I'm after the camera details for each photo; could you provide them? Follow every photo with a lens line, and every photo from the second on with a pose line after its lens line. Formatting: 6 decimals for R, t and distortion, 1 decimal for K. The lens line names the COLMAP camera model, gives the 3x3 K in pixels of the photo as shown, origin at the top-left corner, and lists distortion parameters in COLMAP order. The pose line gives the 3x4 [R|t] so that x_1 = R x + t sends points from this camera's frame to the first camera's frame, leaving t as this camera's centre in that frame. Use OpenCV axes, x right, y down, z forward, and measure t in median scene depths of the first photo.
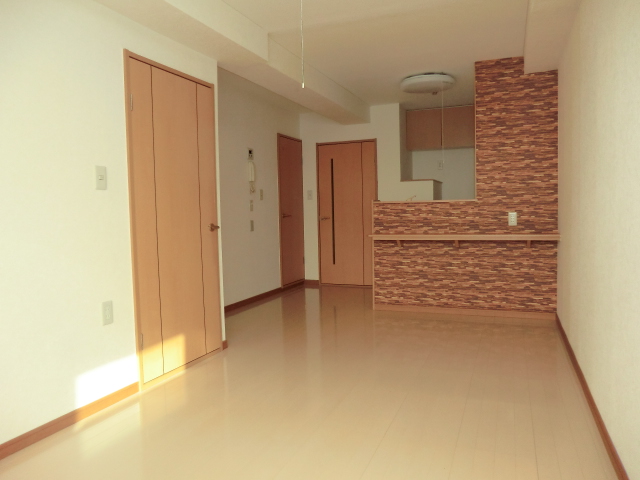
lens RADIAL K [[474.9, 0, 343.6], [0, 474.9, 240.8], [0, 0, 1]] dist [-0.002765, 0.003043]
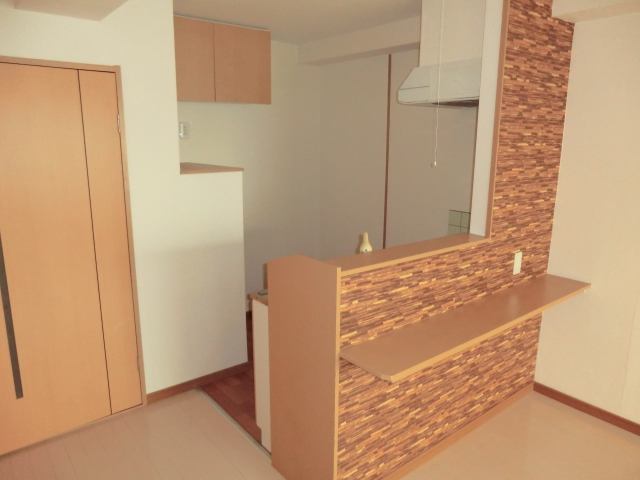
lens RADIAL K [[465.6, 0, 320.0], [0, 465.6, 240.0], [0, 0, 1]] dist [-0.101137, 0.147943]
pose [[0.523110, -0.160401, 0.837035, -0.257237], [0.033736, 0.985257, 0.167721, -0.178787], [-0.851597, -0.059498, 0.520809, 0.891723]]
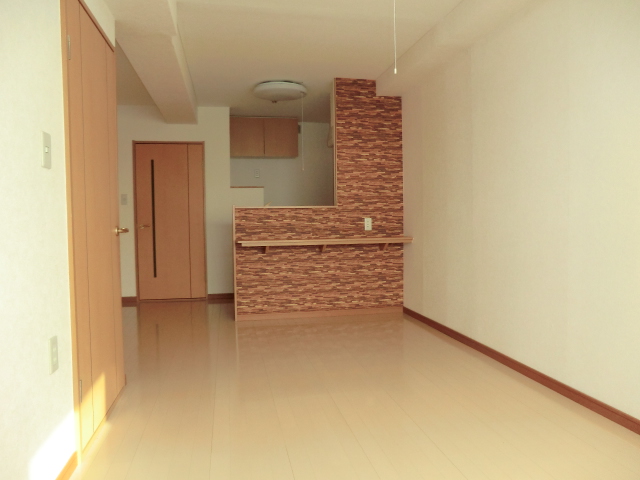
lens RADIAL K [[465.6, 0, 320.0], [0, 465.6, 240.0], [0, 0, 1]] dist [-0.101137, 0.147943]
pose [[0.855099, -0.016878, 0.518189, -0.291102], [0.028340, 0.999497, -0.014211, 0.002206], [-0.517689, 0.026838, 0.855148, 0.135409]]
